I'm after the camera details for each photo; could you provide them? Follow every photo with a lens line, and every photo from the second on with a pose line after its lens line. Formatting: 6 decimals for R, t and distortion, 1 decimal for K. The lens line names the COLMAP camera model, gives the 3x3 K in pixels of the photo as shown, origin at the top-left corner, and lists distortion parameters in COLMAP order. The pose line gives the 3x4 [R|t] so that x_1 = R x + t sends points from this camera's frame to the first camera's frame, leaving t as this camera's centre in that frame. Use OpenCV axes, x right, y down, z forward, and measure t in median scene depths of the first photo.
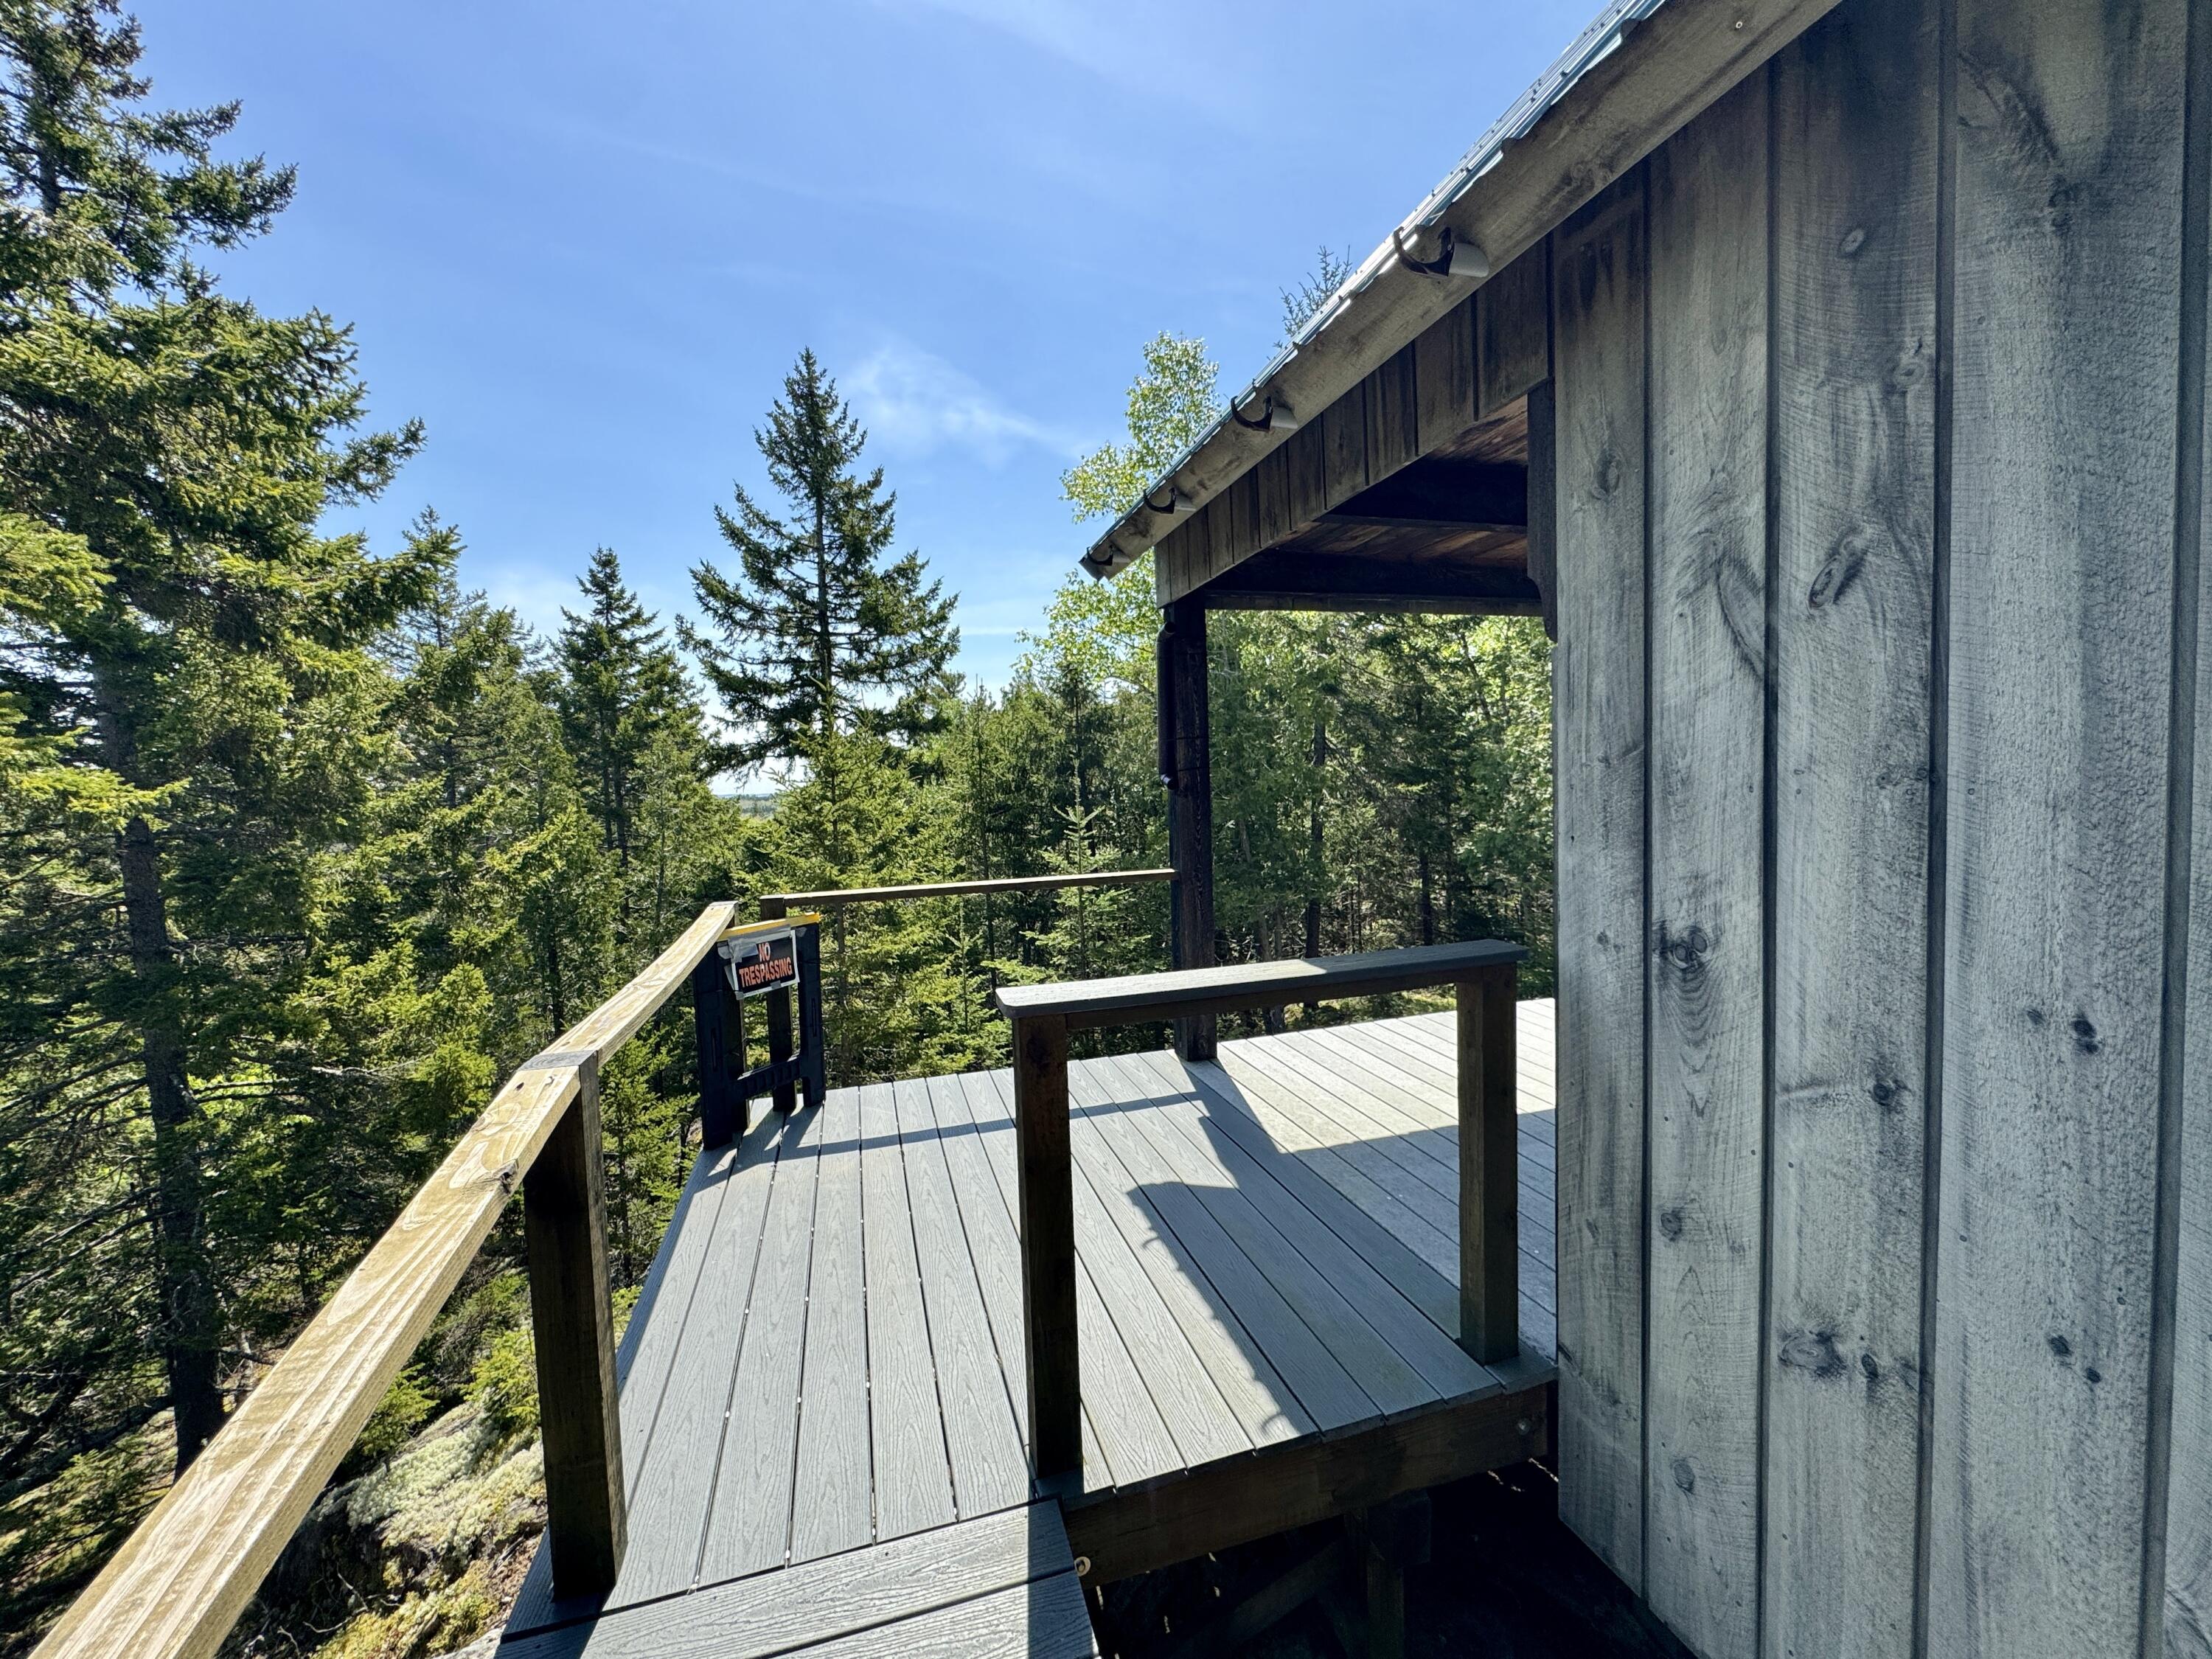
lens RADIAL K [[884.8, 0, 1101.0], [0, 884.8, 830.7], [0, 0, 1]] dist [-0.000883, -0.000062]
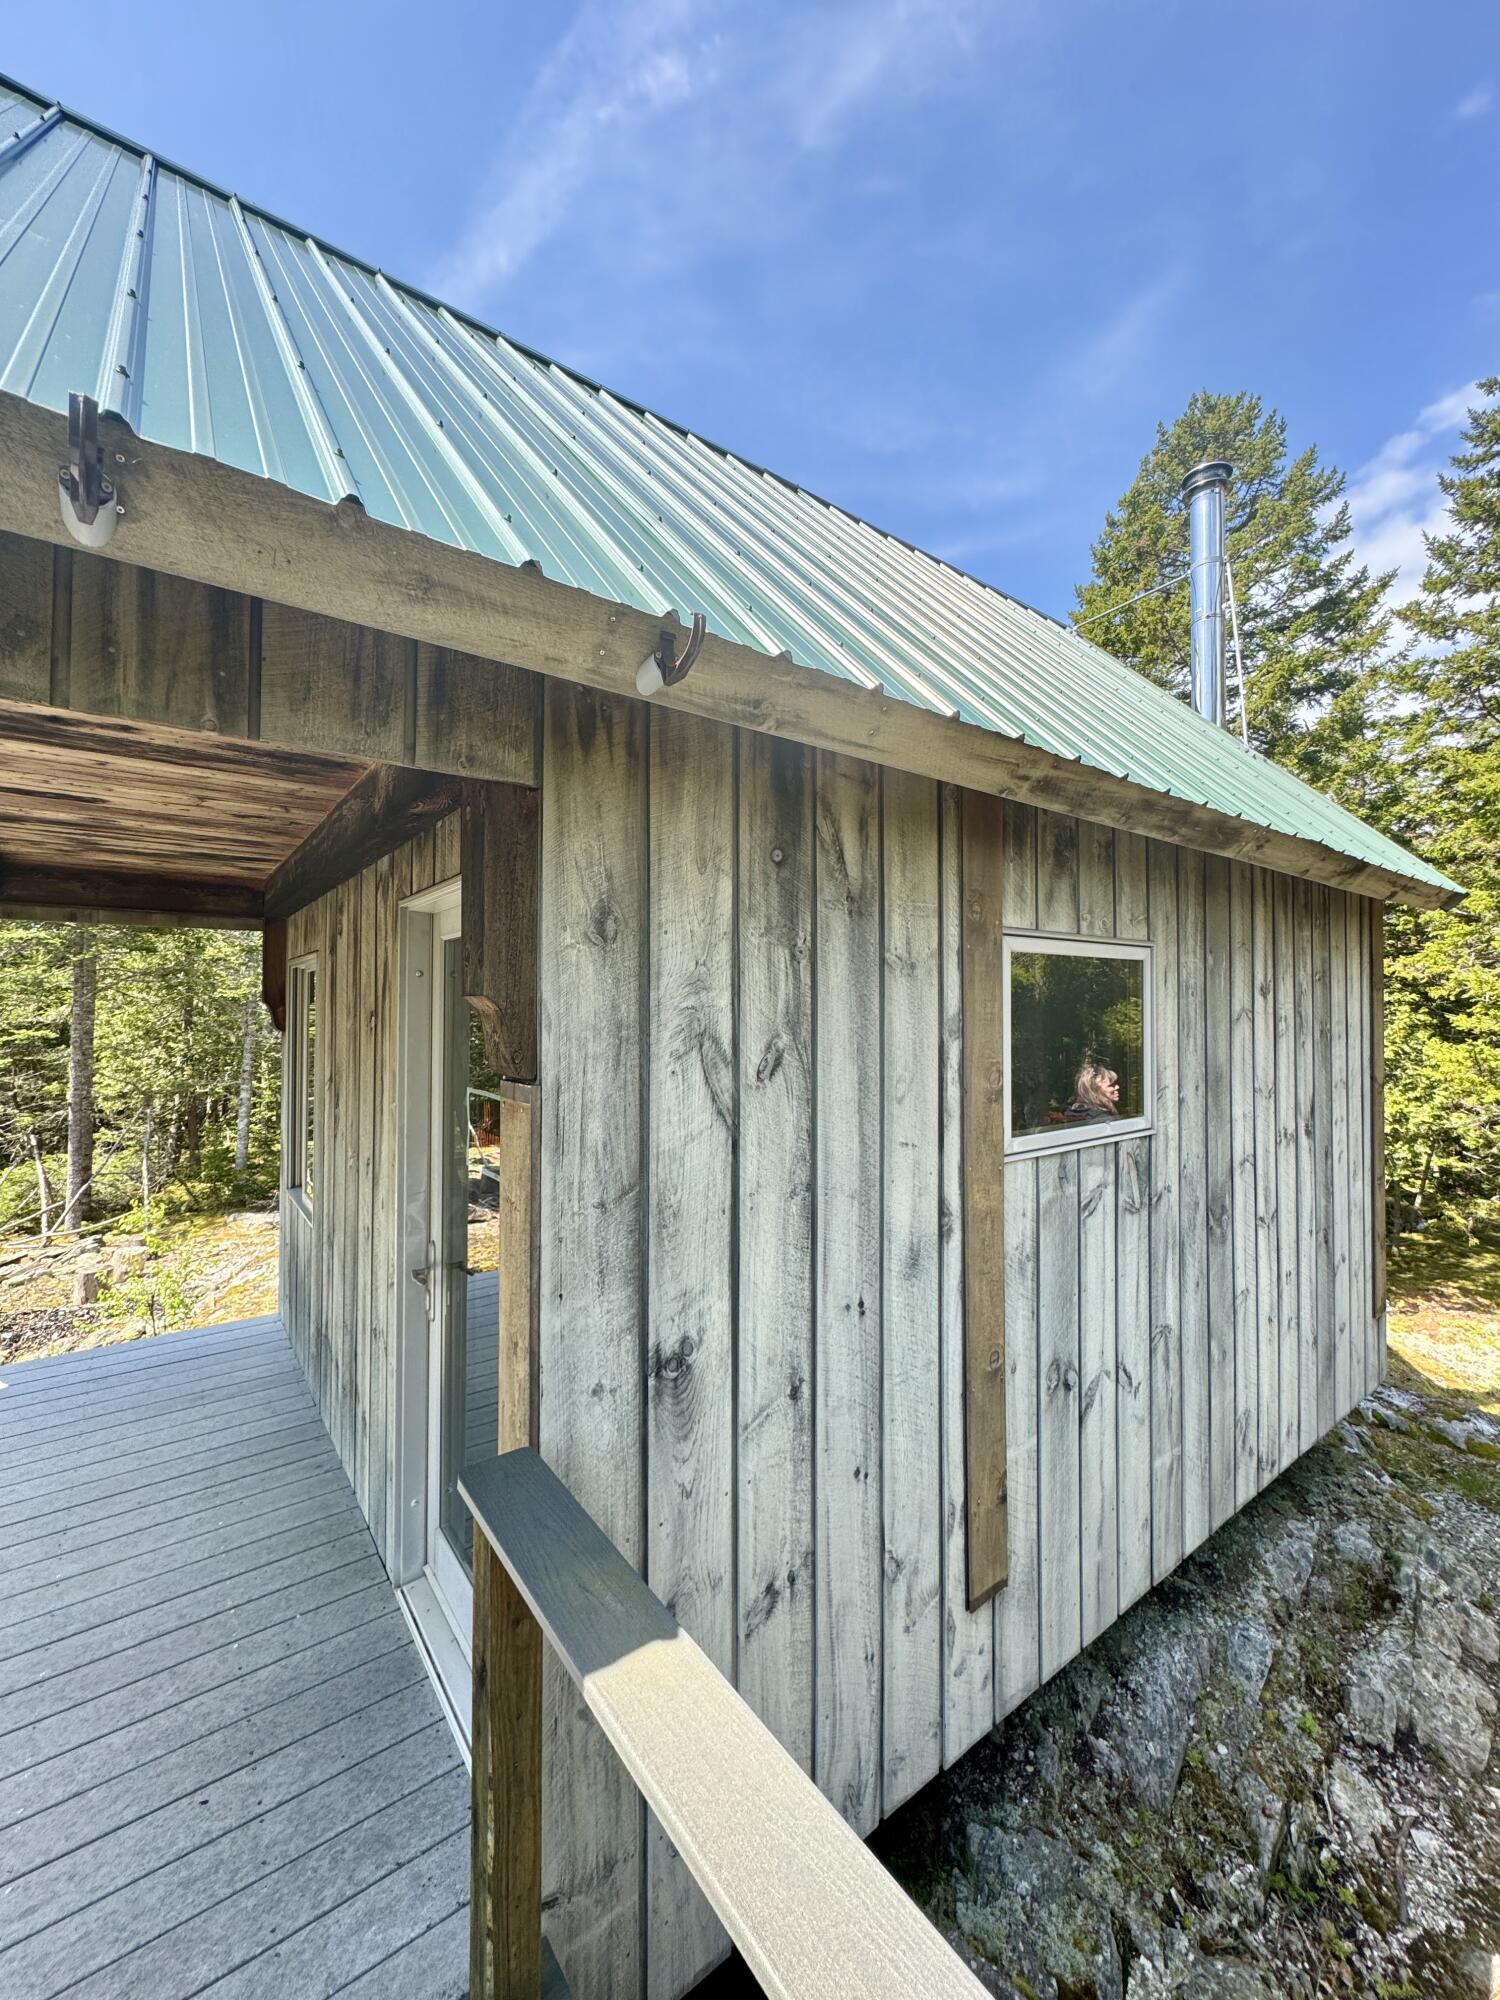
lens RADIAL K [[800.0, 0, 748.7], [0, 800.0, 995.1], [0, 0, 1]] dist [-0.000883, -0.000062]
pose [[-0.361539, 0.043507, 0.931341, -0.081934], [0.059797, 0.997936, -0.023405, -0.069776], [-0.930437, 0.047230, -0.363394, 0.285029]]
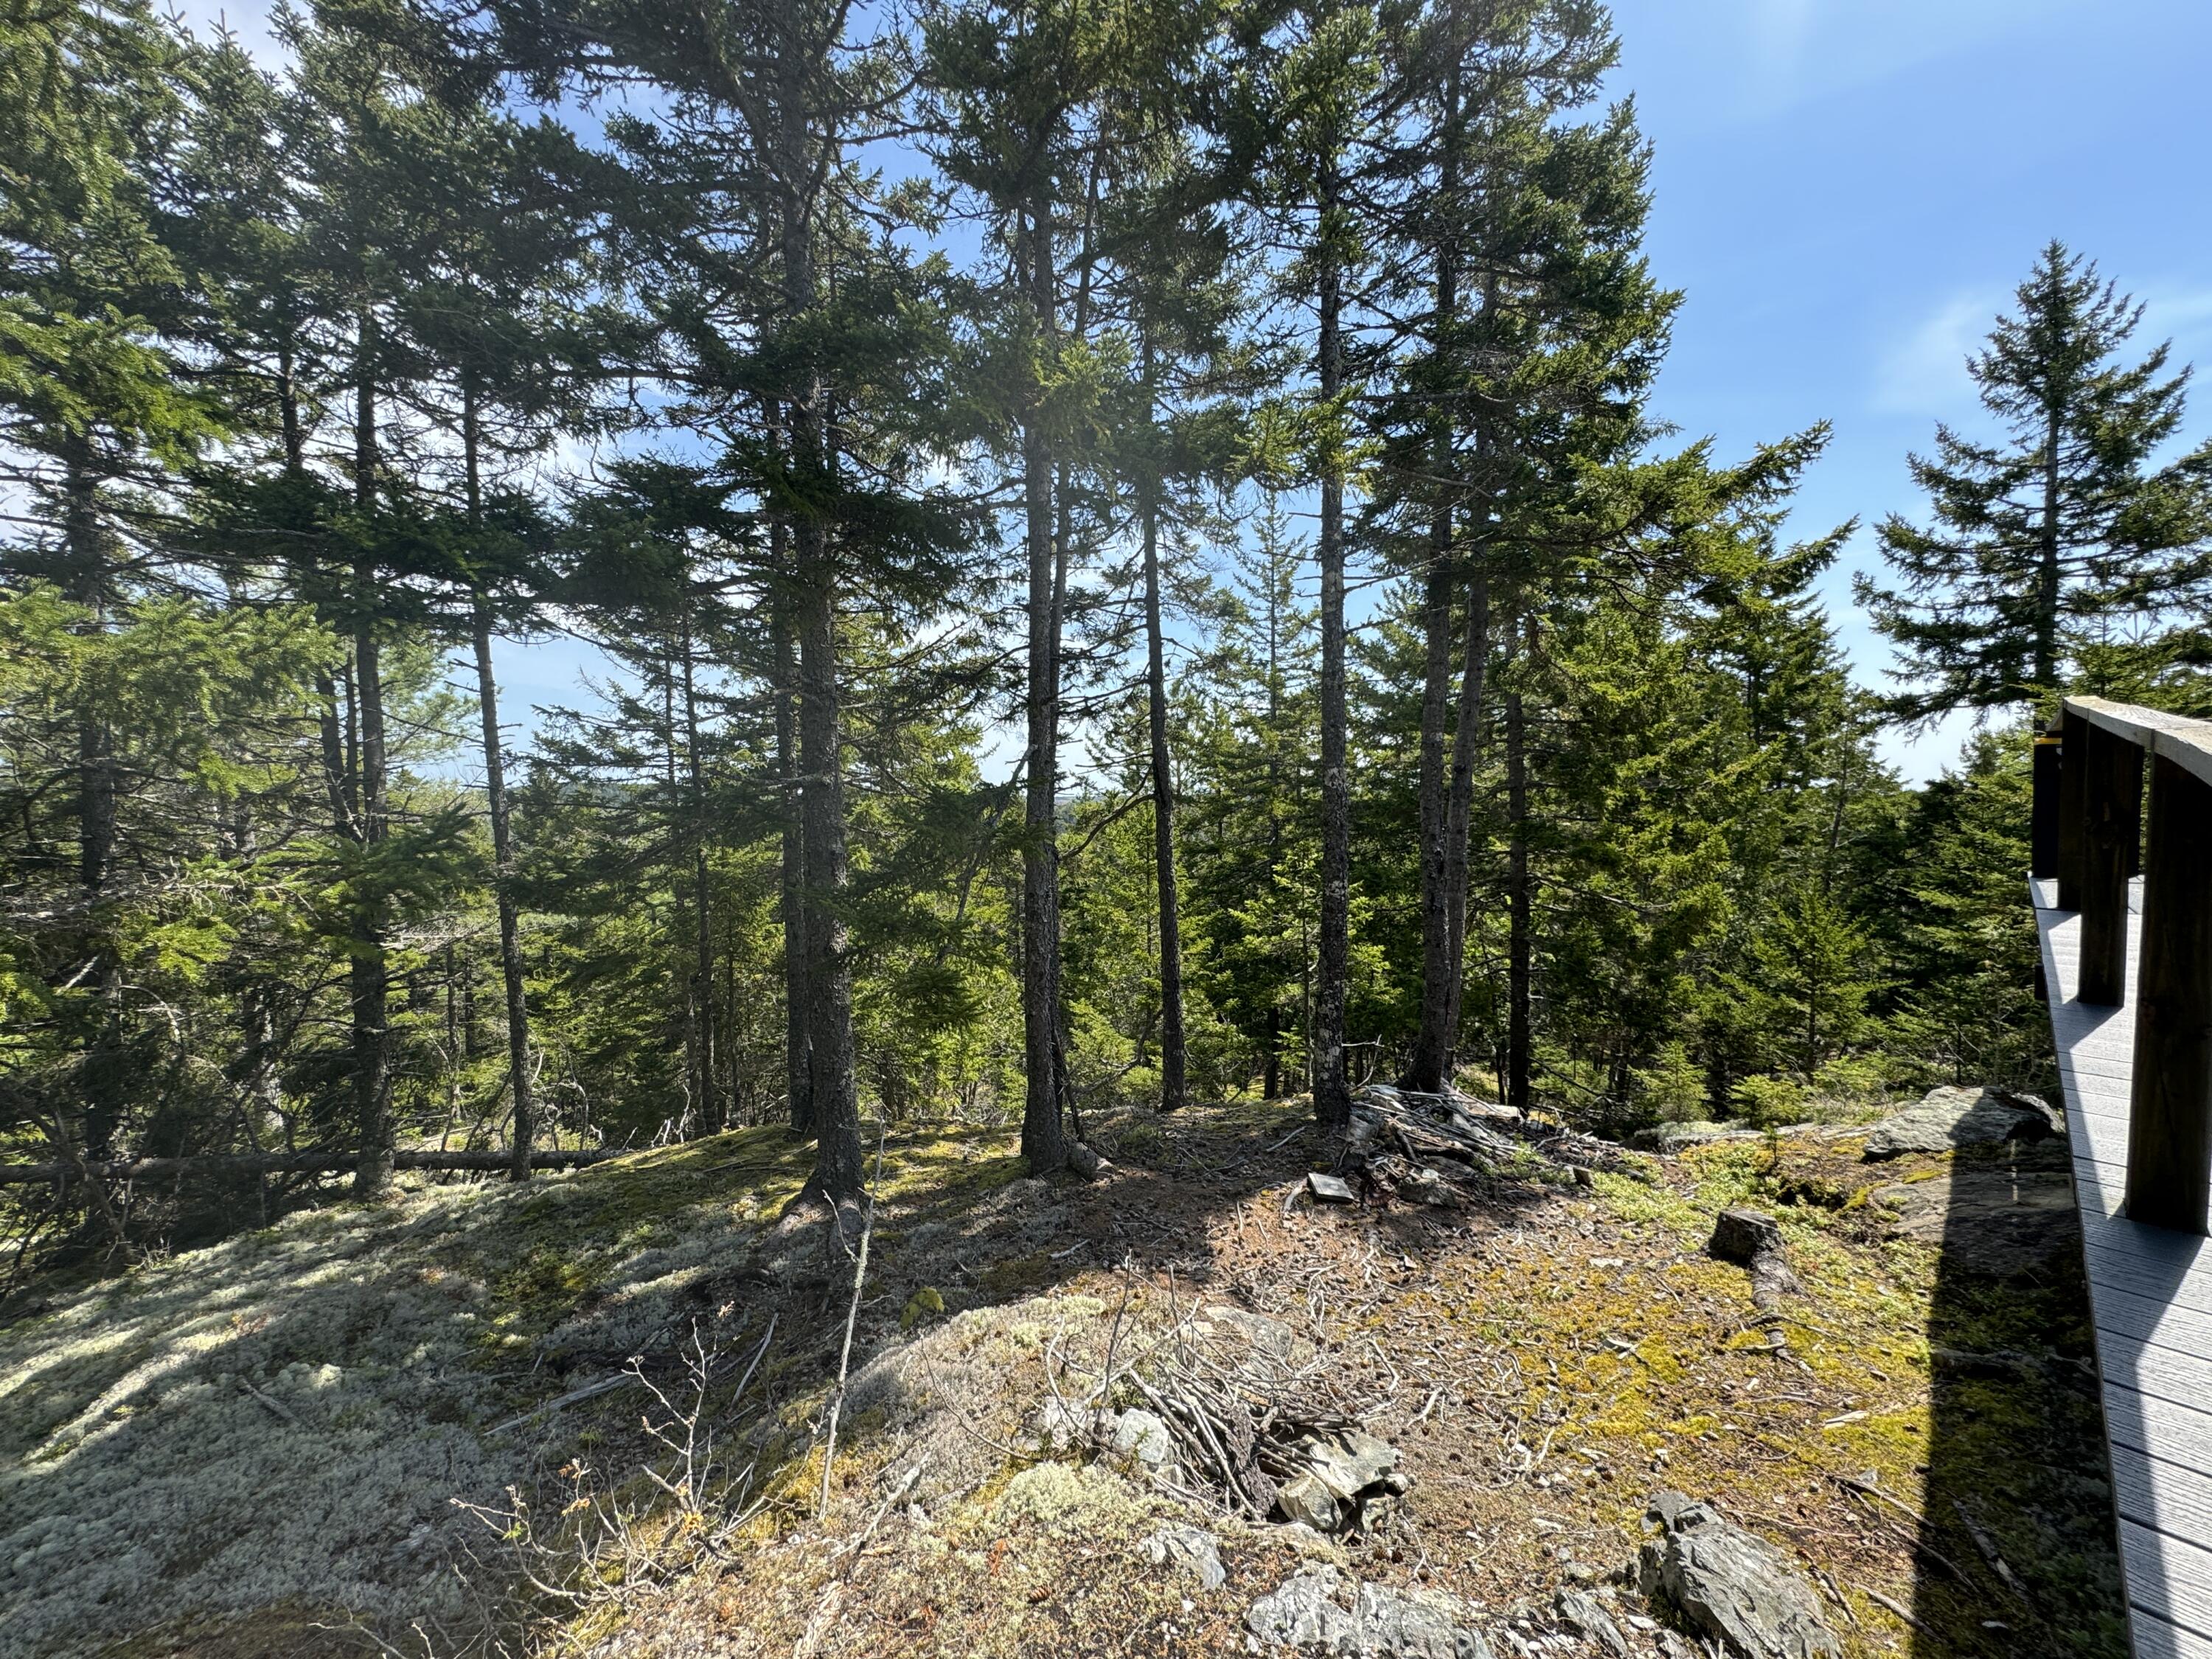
lens RADIAL K [[884.8, 0, 1101.9], [0, 884.8, 830.6], [0, 0, 1]] dist [-0.000883, -0.000062]
pose [[0.473942, 0.060061, -0.878505, 0.063428], [-0.055894, 0.997711, 0.038056, 0.143324], [0.878780, 0.031067, 0.476215, -0.547369]]
